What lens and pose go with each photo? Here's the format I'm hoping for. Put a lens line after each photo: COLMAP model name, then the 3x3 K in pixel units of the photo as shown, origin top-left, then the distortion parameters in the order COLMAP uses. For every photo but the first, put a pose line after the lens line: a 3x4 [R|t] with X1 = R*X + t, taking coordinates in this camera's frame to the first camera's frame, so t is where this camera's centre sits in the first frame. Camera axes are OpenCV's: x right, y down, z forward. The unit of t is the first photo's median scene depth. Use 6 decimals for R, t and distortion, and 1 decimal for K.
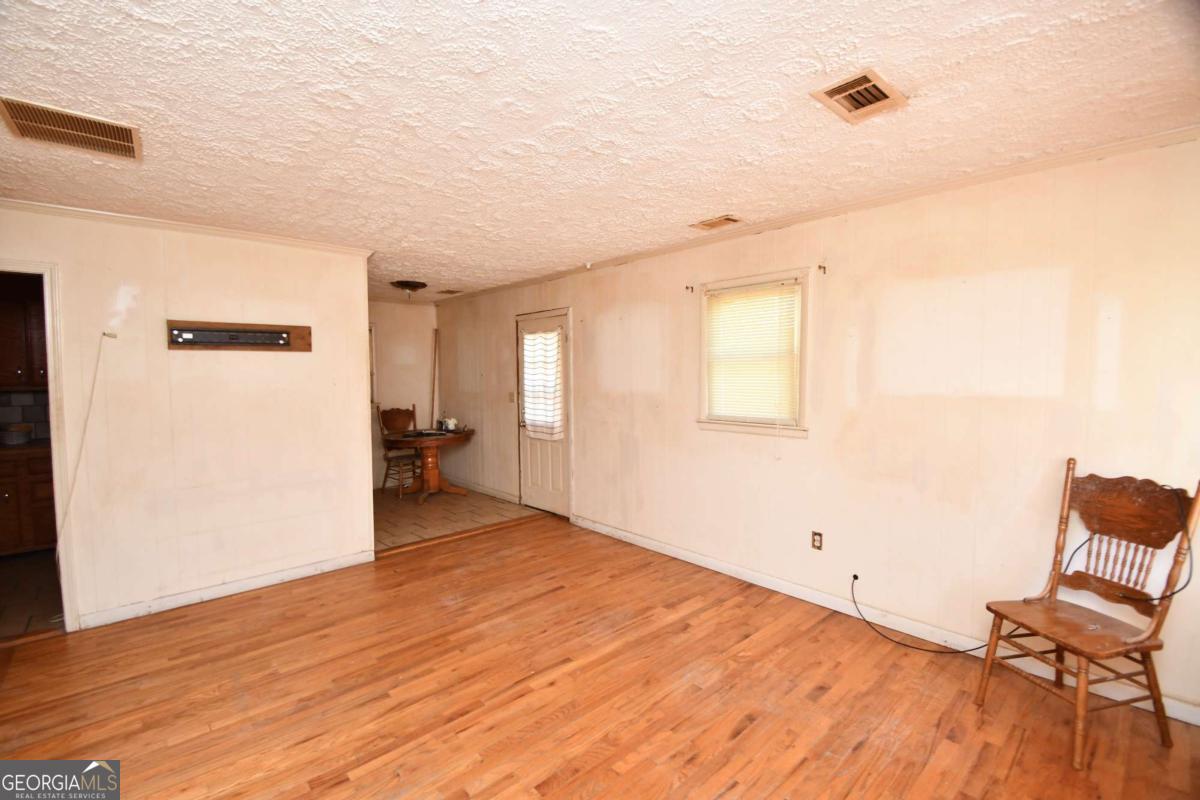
lens RADIAL K [[513.6, 0, 588.5], [0, 513.6, 395.9], [0, 0, 1]] dist [0.001794, -0.011744]
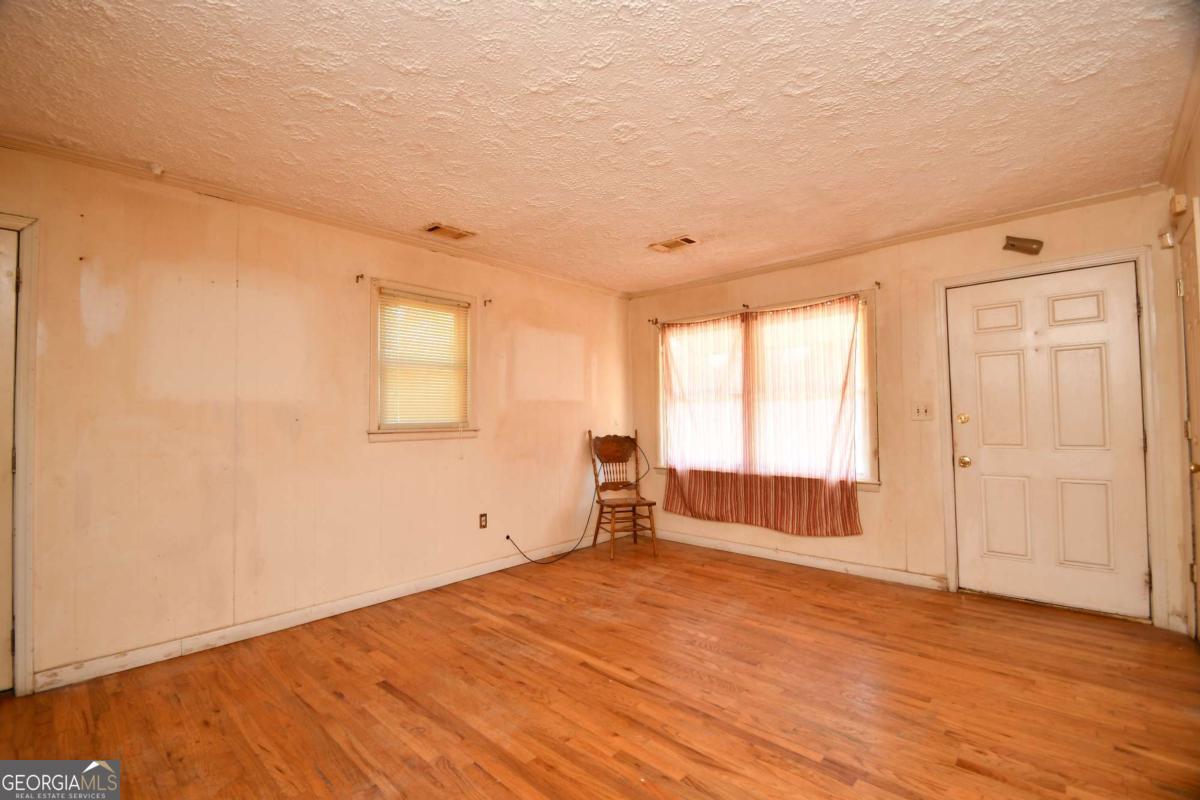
lens RADIAL K [[513.6, 0, 588.5], [0, 513.6, 395.9], [0, 0, 1]] dist [0.001794, -0.011744]
pose [[-0.076801, 0.050417, 0.995771, -0.796316], [0.056494, 0.997336, -0.046139, 0.056814], [-0.995445, 0.052712, -0.079444, 0.831008]]
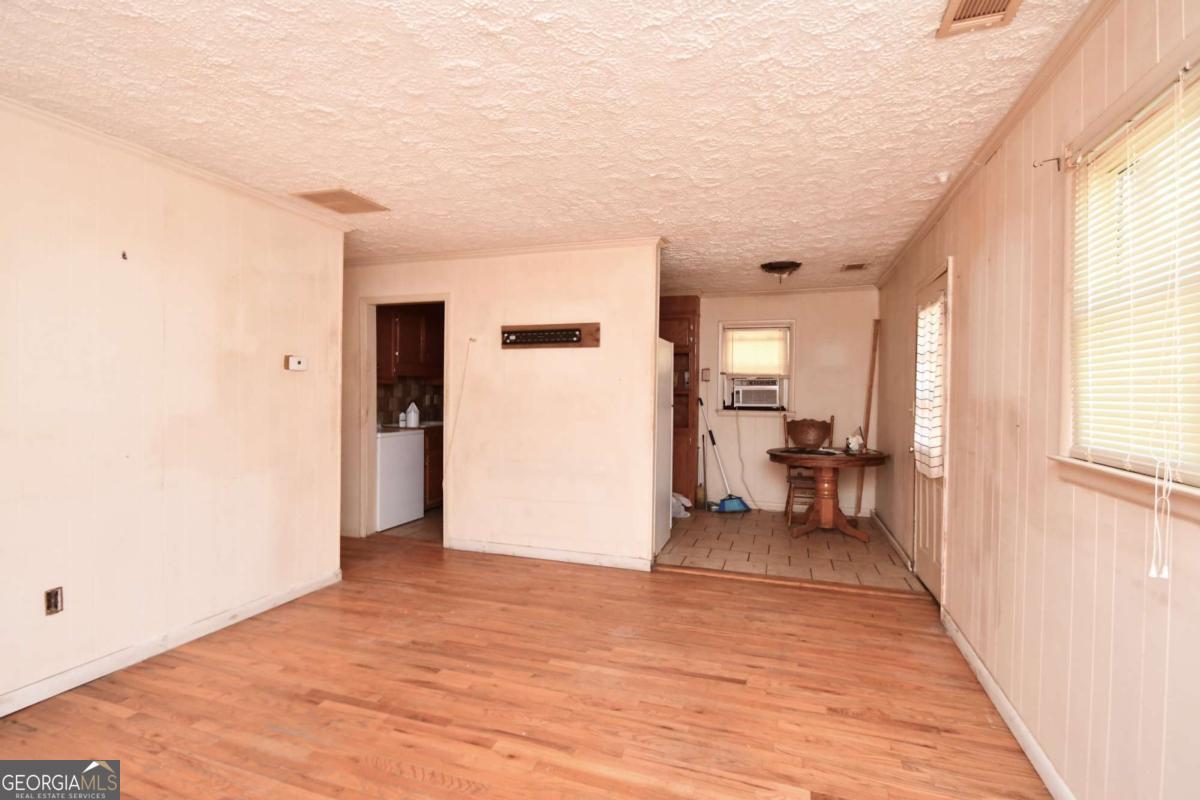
lens RADIAL K [[573.5, 0, 600.0], [0, 573.5, 400.0], [0, 0, 1]] dist [-0.001560, -0.000403]
pose [[0.490287, 0.026923, -0.871145, 0.528834], [-0.052716, 0.998609, 0.001193, 0.020586], [0.869965, 0.045338, 0.491024, 0.499201]]
